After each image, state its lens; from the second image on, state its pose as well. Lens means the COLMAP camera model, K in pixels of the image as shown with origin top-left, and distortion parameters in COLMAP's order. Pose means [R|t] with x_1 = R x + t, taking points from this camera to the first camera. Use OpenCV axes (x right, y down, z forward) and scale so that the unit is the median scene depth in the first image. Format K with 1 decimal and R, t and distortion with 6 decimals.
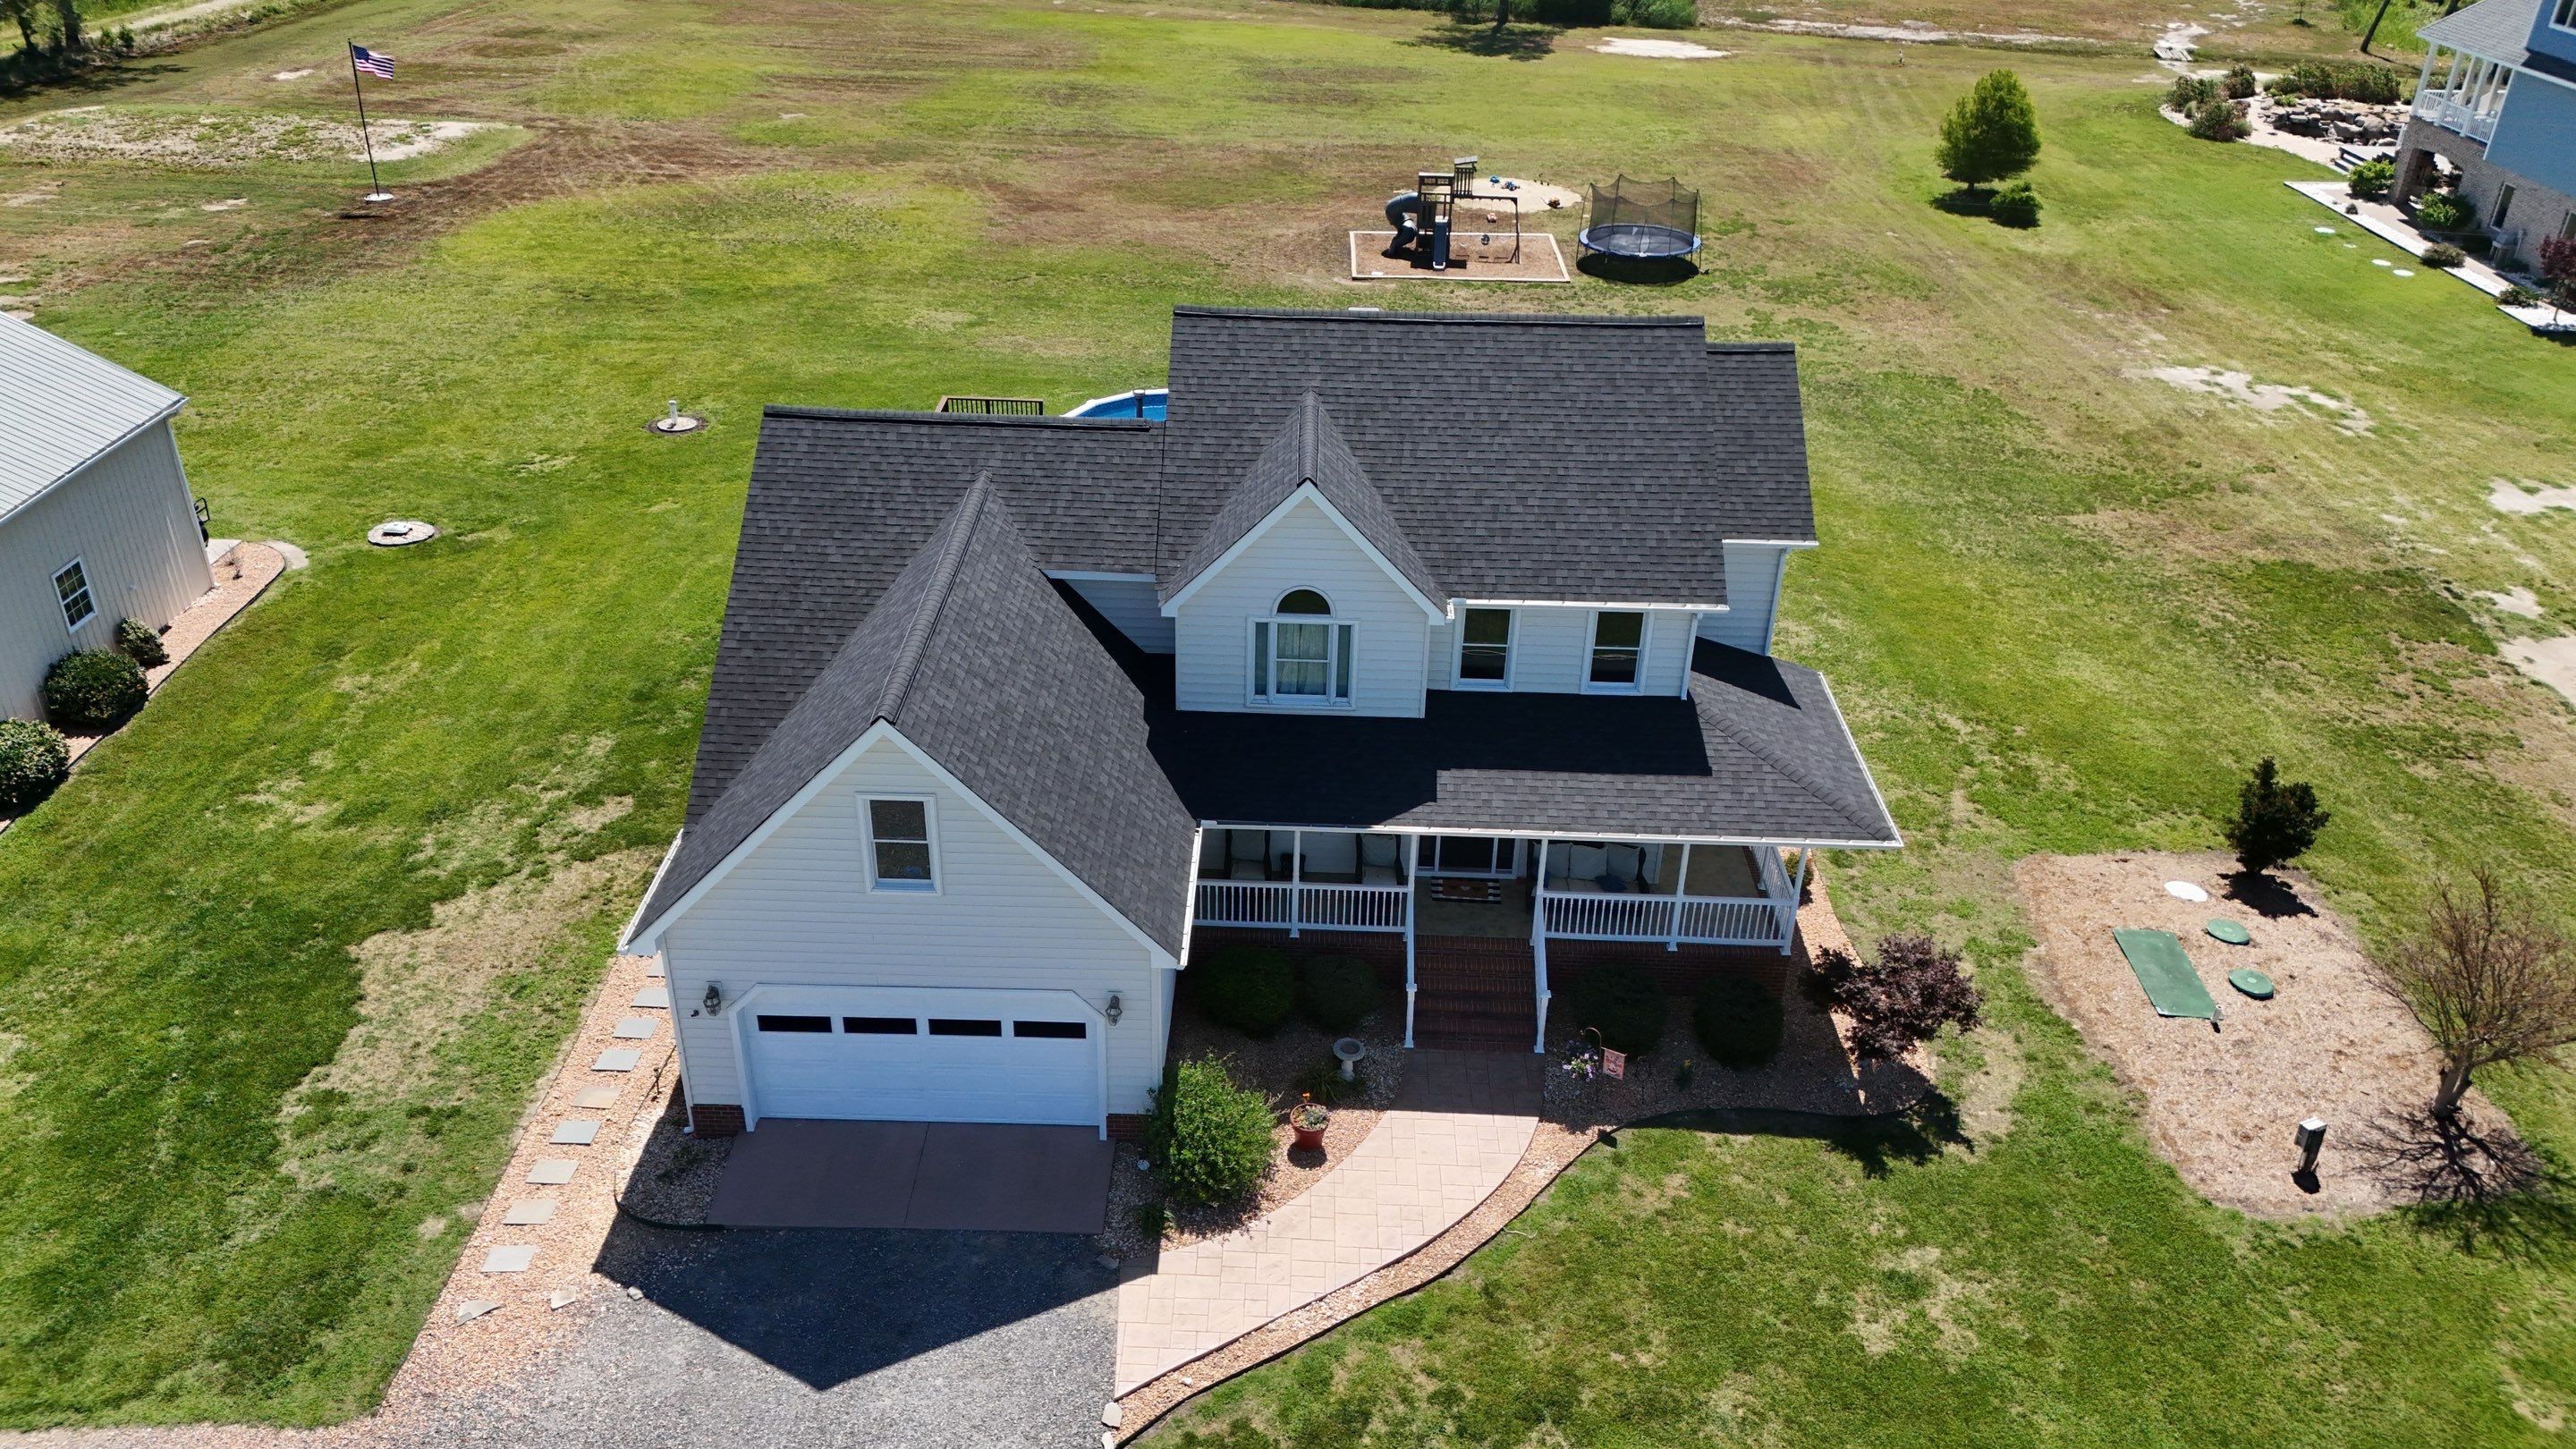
lens RADIAL K [[1875.9, 0, 1295.5], [0, 1875.9, 734.5], [0, 0, 1]] dist [0.063452, -0.065733]
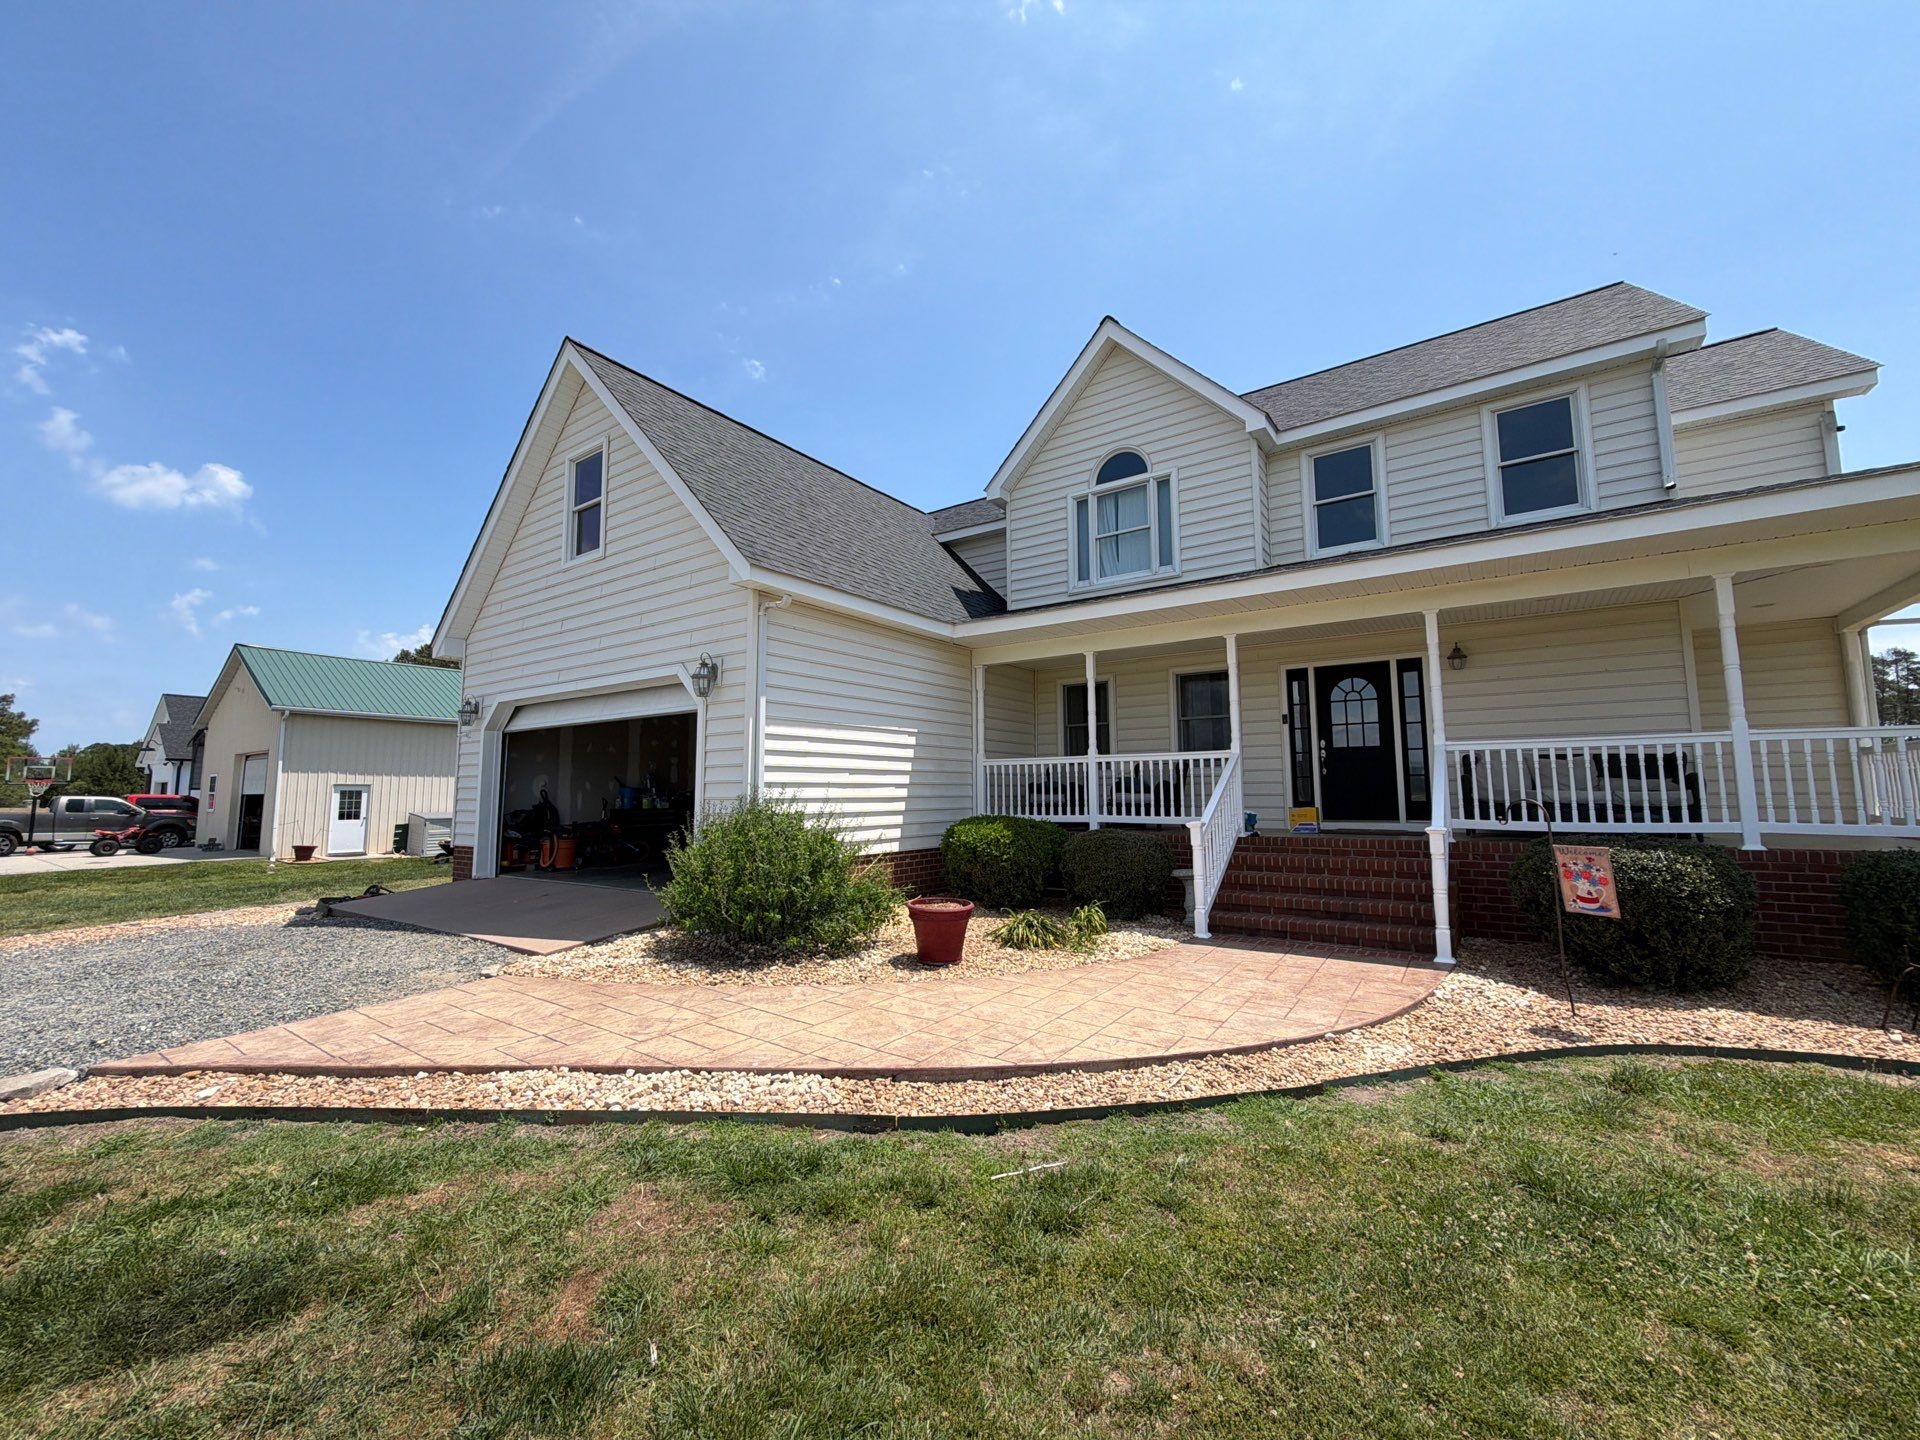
lens RADIAL K [[768.7, 0, 960.0], [0, 768.7, 720.0], [0, 0, 1]] dist [0.000666, 0.000202]
pose [[0.832777, -0.081185, -0.547623, 0.117213], [-0.256946, 0.819509, -0.512233, 0.216293], [0.490368, 0.567286, 0.661608, 0.623046]]
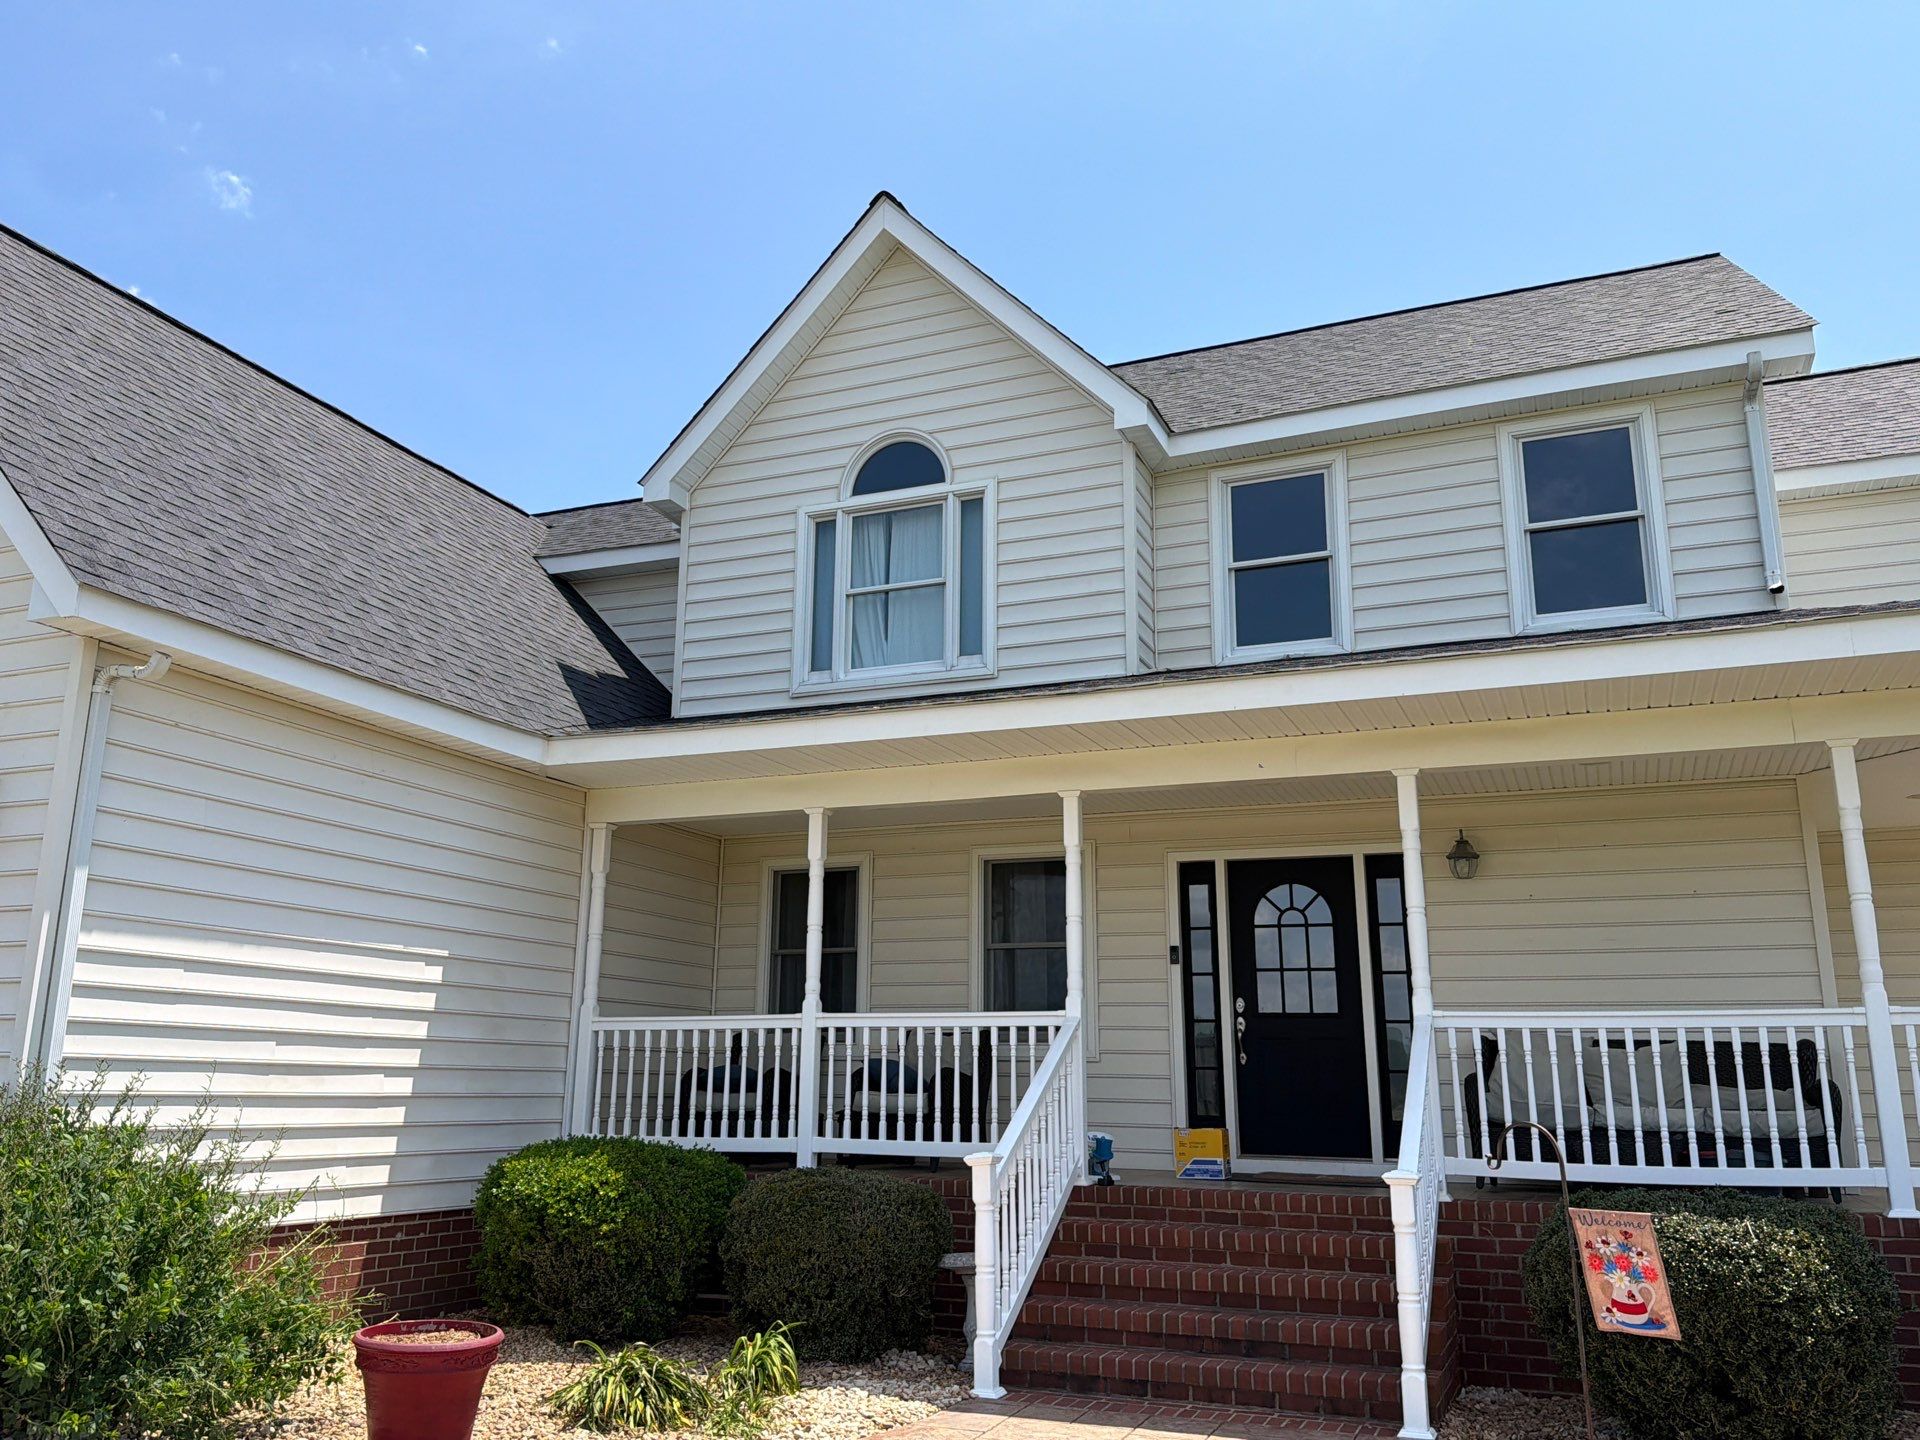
lens RADIAL K [[1522.6, 0, 944.3], [0, 1522.6, 721.9], [0, 0, 1]] dist [0.127173, -0.200356]
pose [[0.931415, -0.096978, -0.350801, 0.129790], [-0.175641, 0.724419, -0.666608, 0.214873], [0.318774, 0.682504, 0.657702, 0.626111]]
